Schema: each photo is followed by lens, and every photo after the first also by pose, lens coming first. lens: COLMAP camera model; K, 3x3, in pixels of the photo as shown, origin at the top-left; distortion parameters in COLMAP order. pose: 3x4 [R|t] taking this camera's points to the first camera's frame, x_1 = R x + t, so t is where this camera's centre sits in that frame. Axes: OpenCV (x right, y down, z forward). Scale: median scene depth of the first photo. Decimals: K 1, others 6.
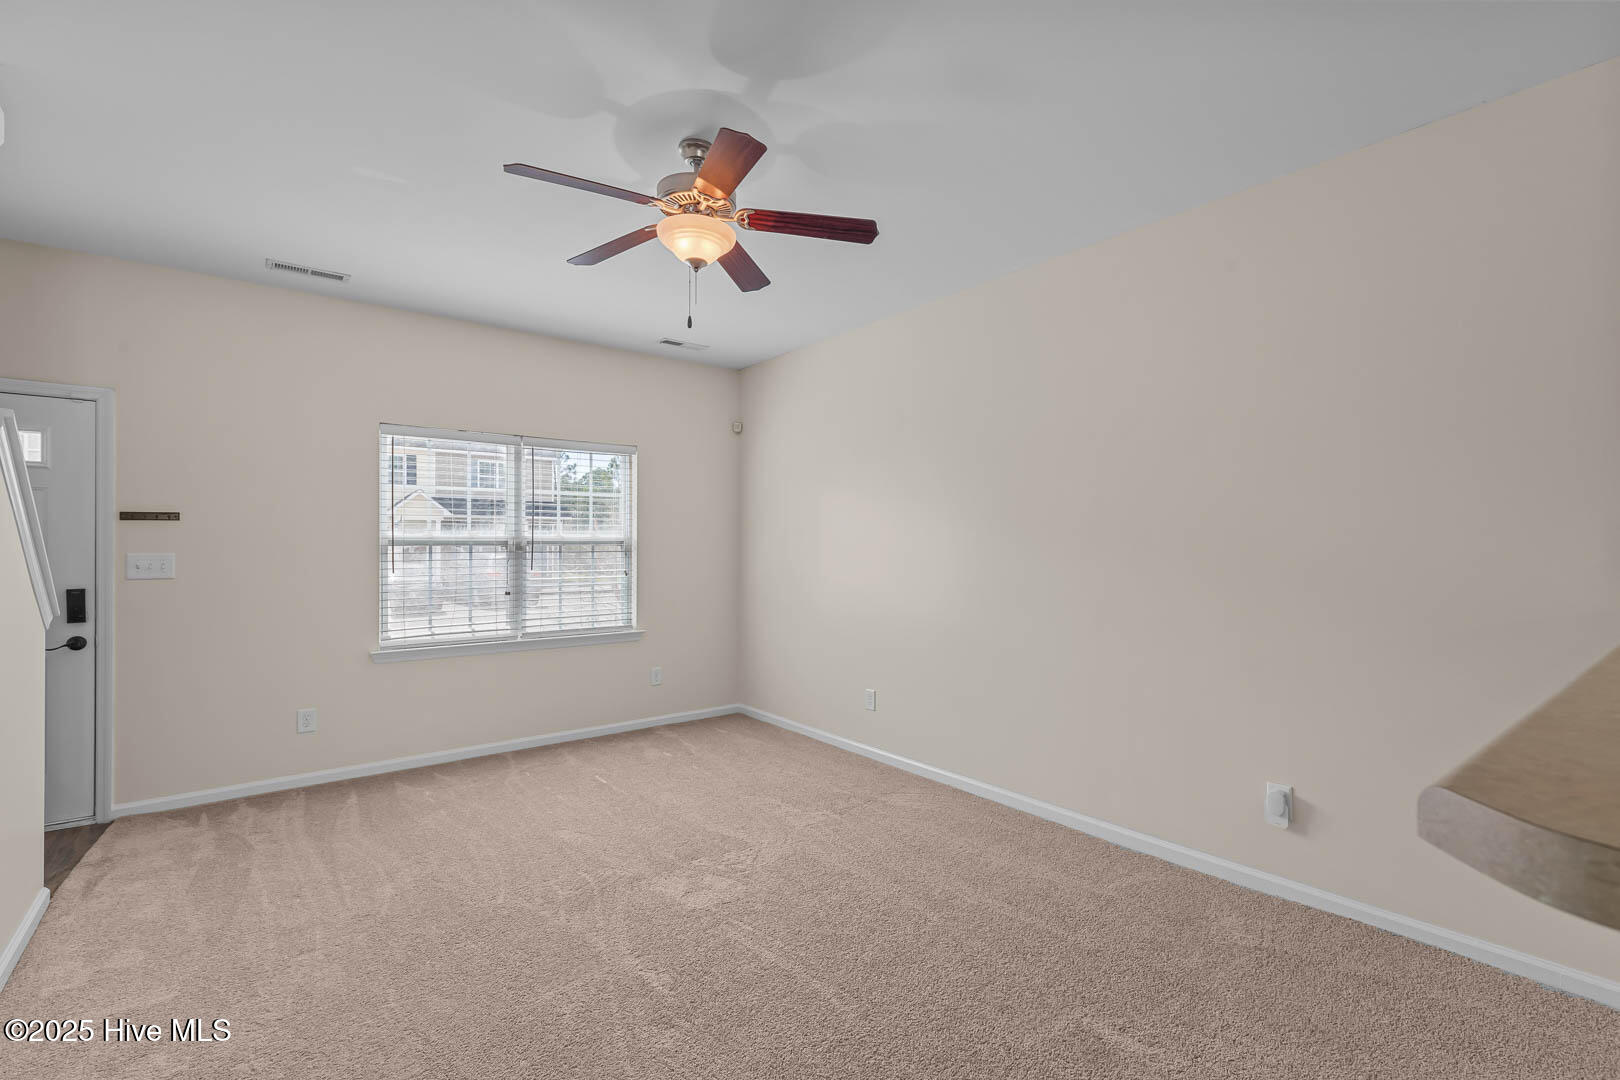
lens RADIAL K [[727.6, 0, 816.1], [0, 727.6, 545.1], [0, 0, 1]] dist [0.012352, -0.006249]
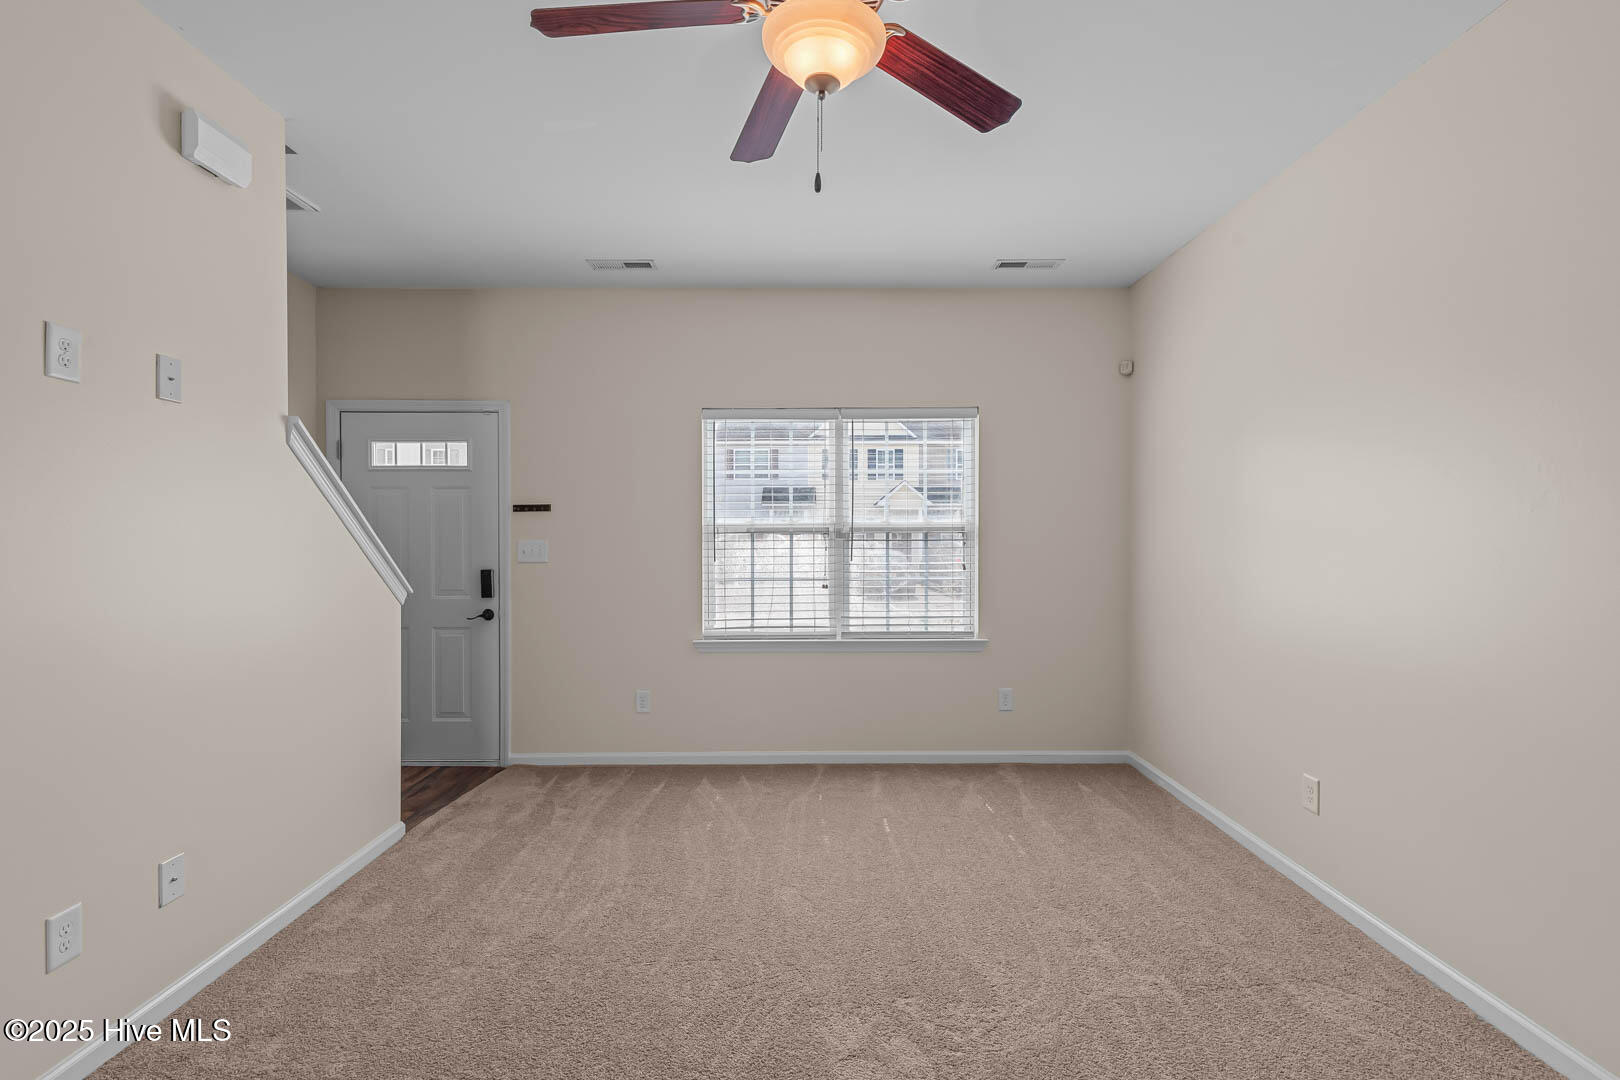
lens RADIAL K [[752.1, 0, 810.0], [0, 752.1, 540.0], [0, 0, 1]] dist [0.006542, -0.000155]
pose [[0.784973, 0.003466, -0.619520, 0.139692], [0.002994, 0.999951, 0.009388, 0.000822], [0.619523, -0.009224, 0.784924, 0.285205]]
